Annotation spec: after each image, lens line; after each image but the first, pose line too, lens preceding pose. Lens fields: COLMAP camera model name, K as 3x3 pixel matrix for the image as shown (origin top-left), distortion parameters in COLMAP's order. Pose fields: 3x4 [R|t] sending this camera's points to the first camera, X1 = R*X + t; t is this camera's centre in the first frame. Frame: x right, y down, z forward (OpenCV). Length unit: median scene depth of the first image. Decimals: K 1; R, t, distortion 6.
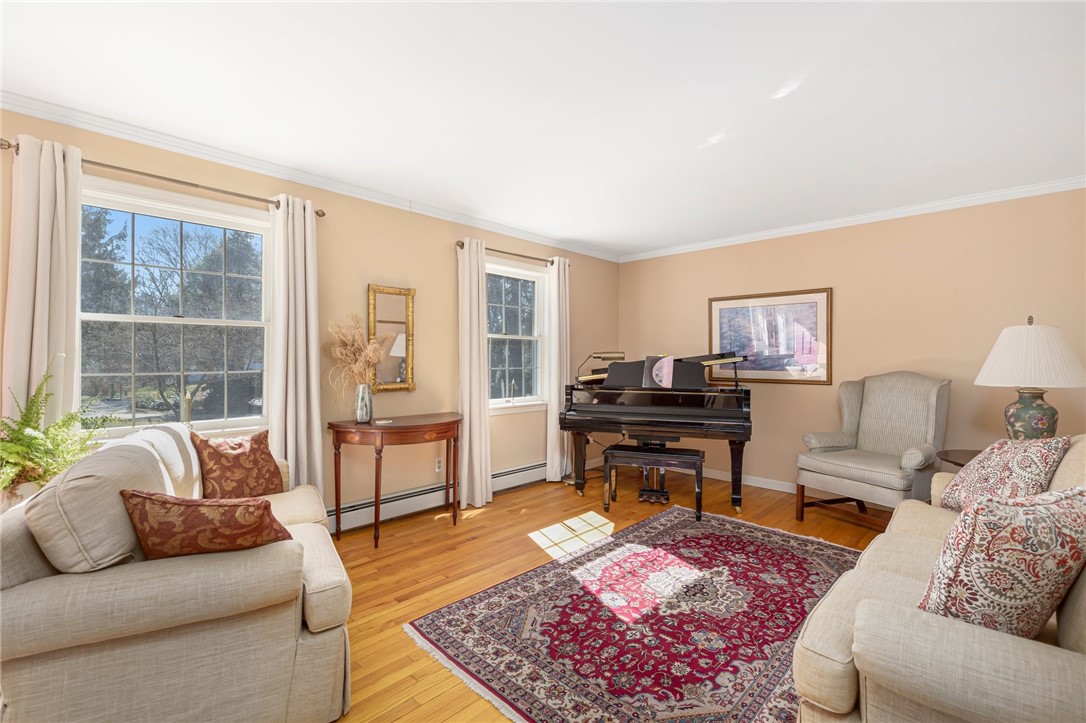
lens RADIAL K [[472.8, 0, 541.6], [0, 472.8, 357.4], [0, 0, 1]] dist [-0.000550, -0.000097]
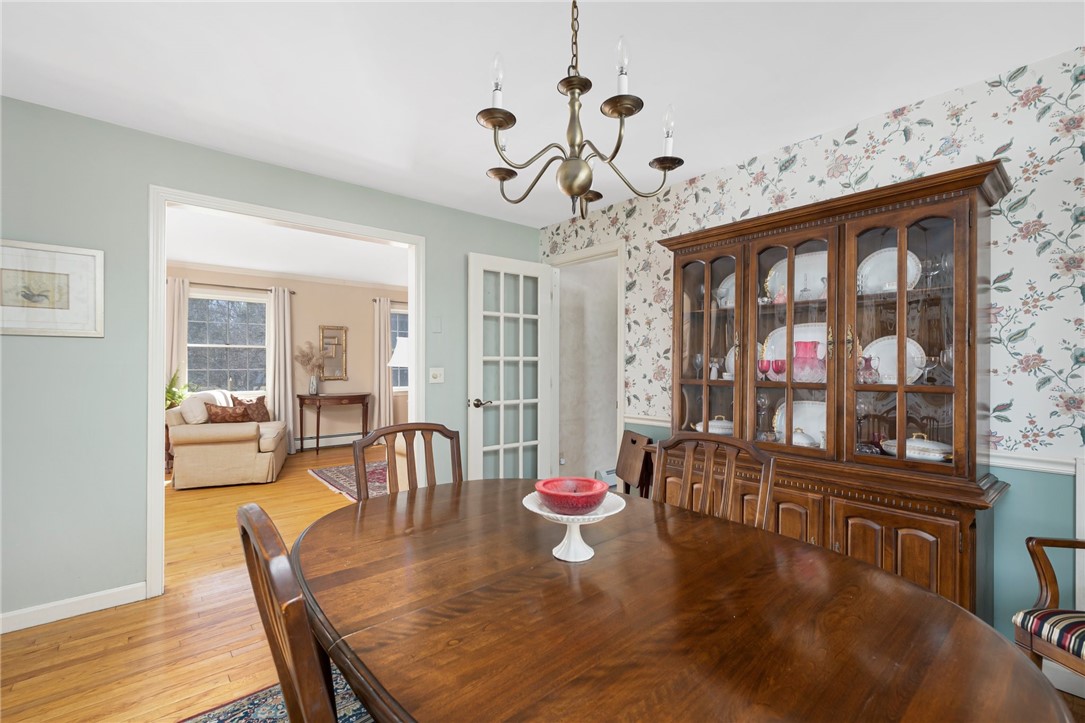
lens RADIAL K [[472.4, 0, 541.1], [0, 472.4, 357.4], [0, 0, 1]] dist [-0.000550, -0.000097]
pose [[0.994596, -0.003919, -0.103747, 1.201263], [0.003189, 0.999969, -0.007197, -0.003537], [0.103772, 0.006827, 0.994578, -1.365463]]
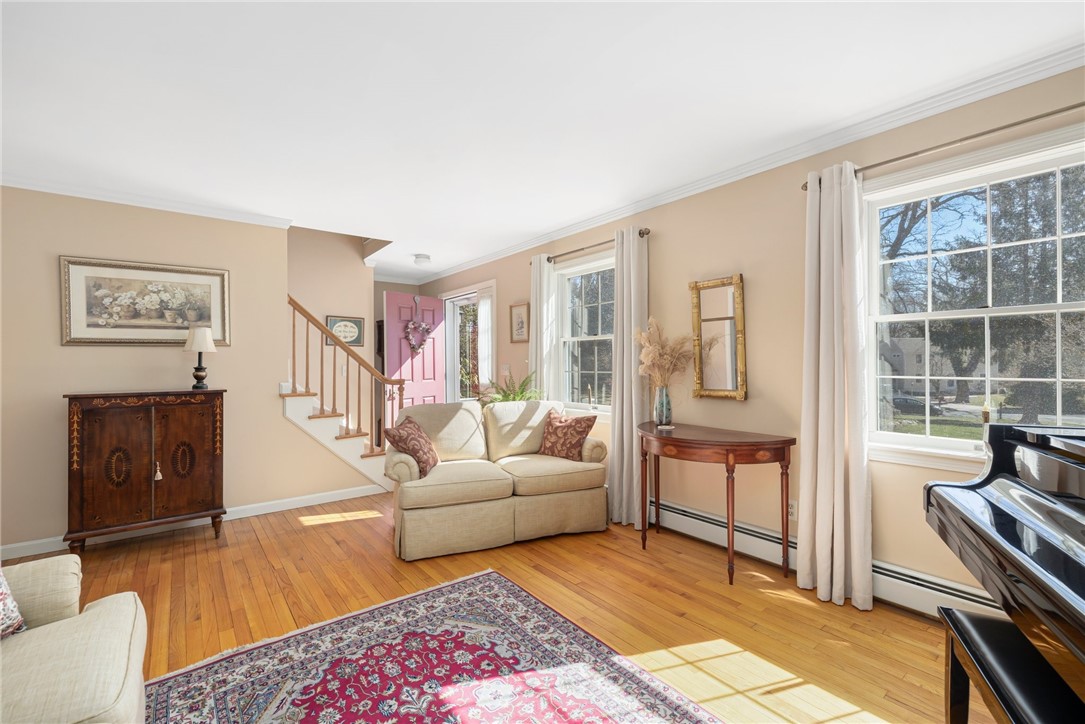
lens RADIAL K [[472.4, 0, 541.1], [0, 472.4, 357.9], [0, 0, 1]] dist [-0.000550, -0.000097]
pose [[-0.140831, -0.015480, -0.989913, 0.982704], [0.009588, 0.999810, -0.016999, 0.017892], [0.989987, -0.011885, -0.140656, 1.347241]]
